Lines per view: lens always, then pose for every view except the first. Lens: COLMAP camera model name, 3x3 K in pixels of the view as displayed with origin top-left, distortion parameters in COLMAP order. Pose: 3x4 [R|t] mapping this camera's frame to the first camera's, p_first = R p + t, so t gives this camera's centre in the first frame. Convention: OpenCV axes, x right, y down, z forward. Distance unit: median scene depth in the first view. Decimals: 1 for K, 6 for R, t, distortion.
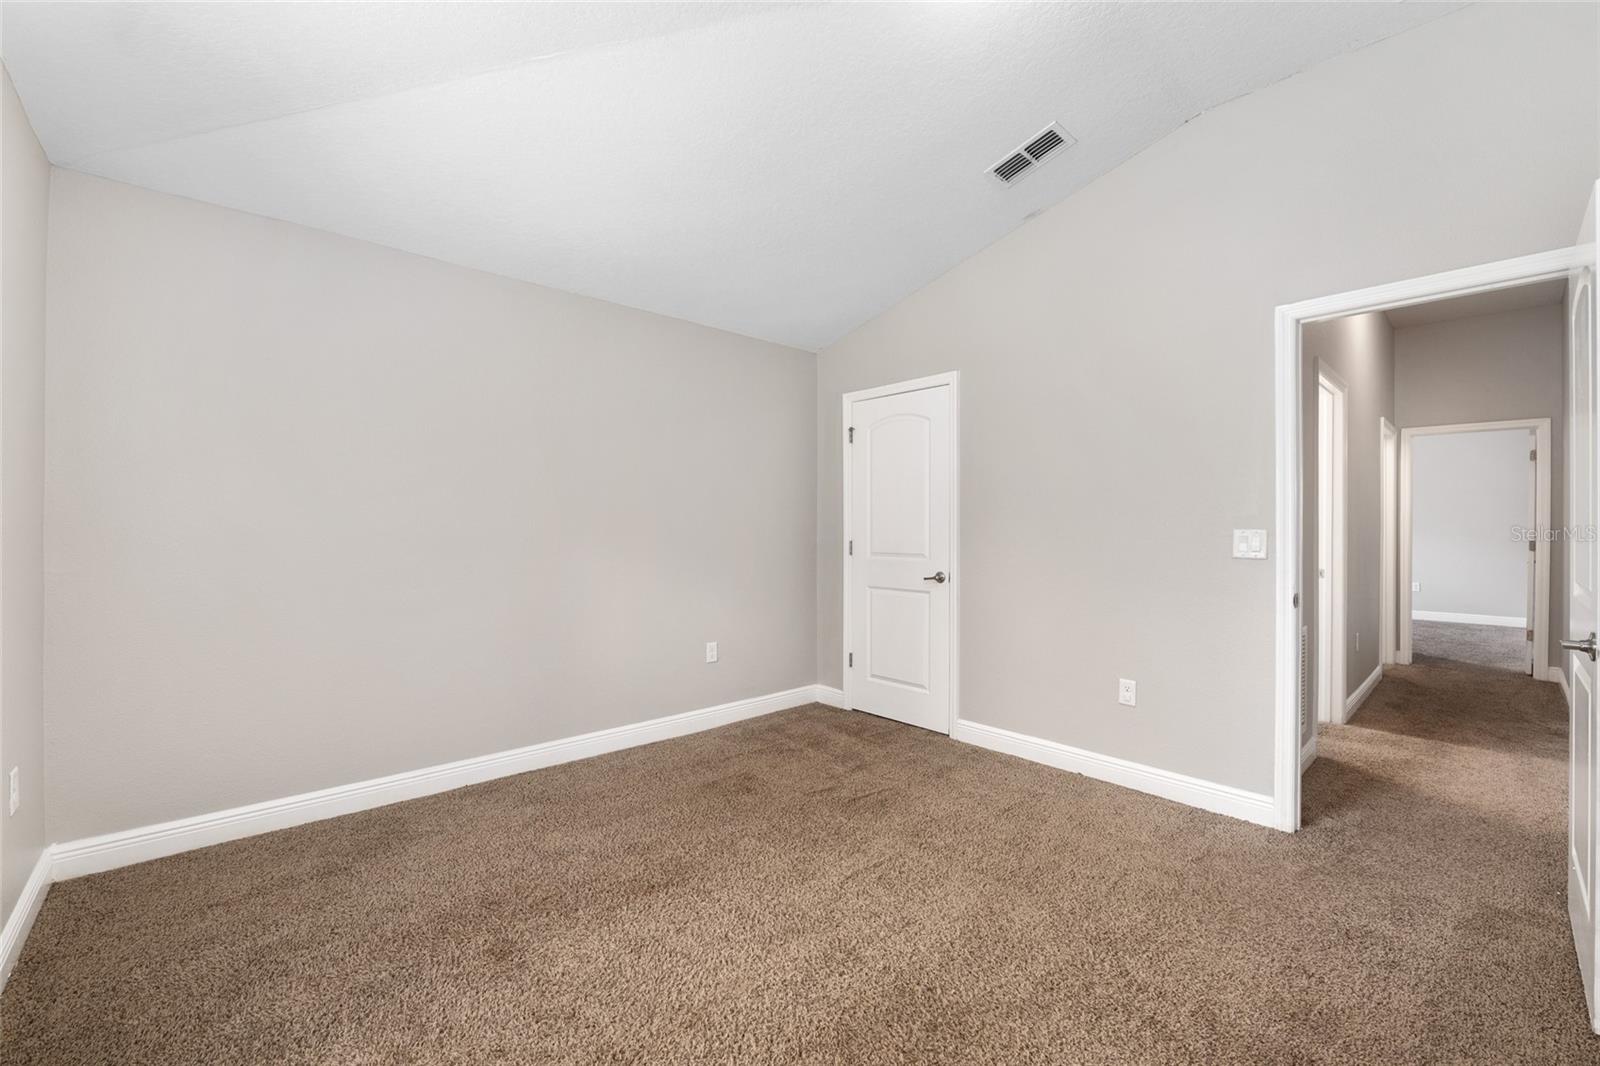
lens RADIAL K [[660.3, 0, 794.0], [0, 660.3, 530.6], [0, 0, 1]] dist [-0.011090, -0.000023]
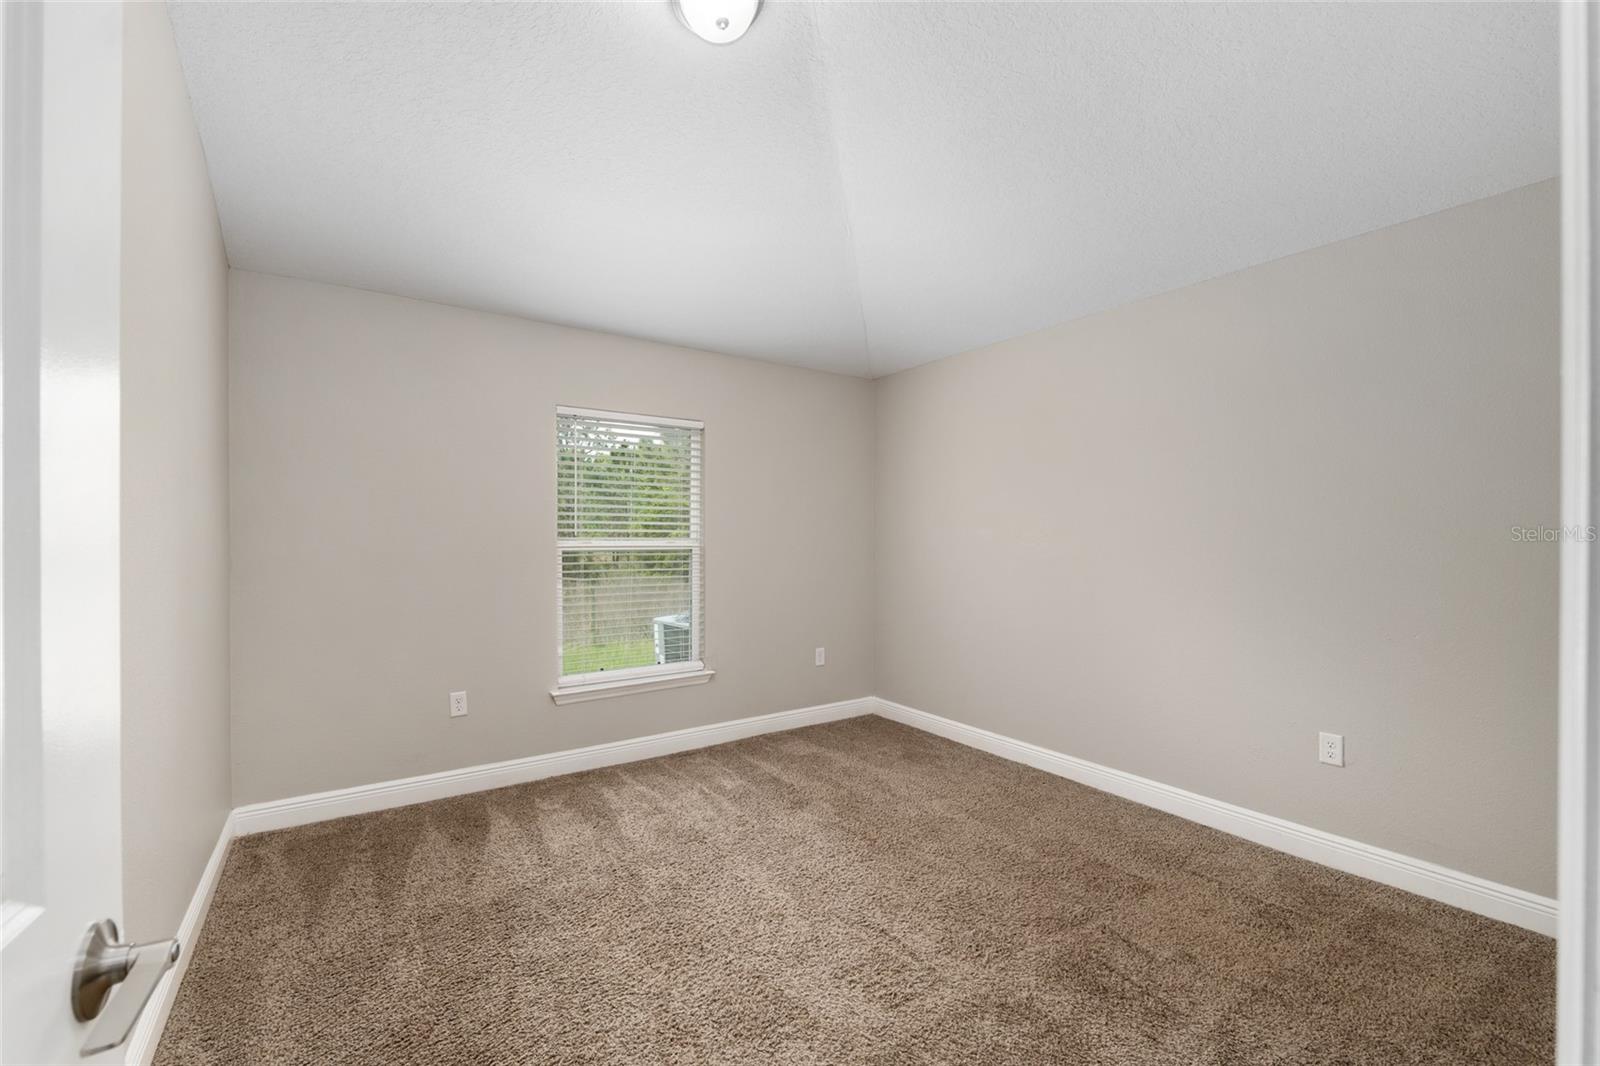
lens RADIAL K [[660.3, 0, 794.0], [0, 660.3, 530.6], [0, 0, 1]] dist [-0.011090, -0.000023]
pose [[-0.164017, -0.019125, -0.986272, 0.928397], [0.007722, 0.999757, -0.020671, -0.031447], [0.986427, -0.011006, -0.163829, 0.909466]]
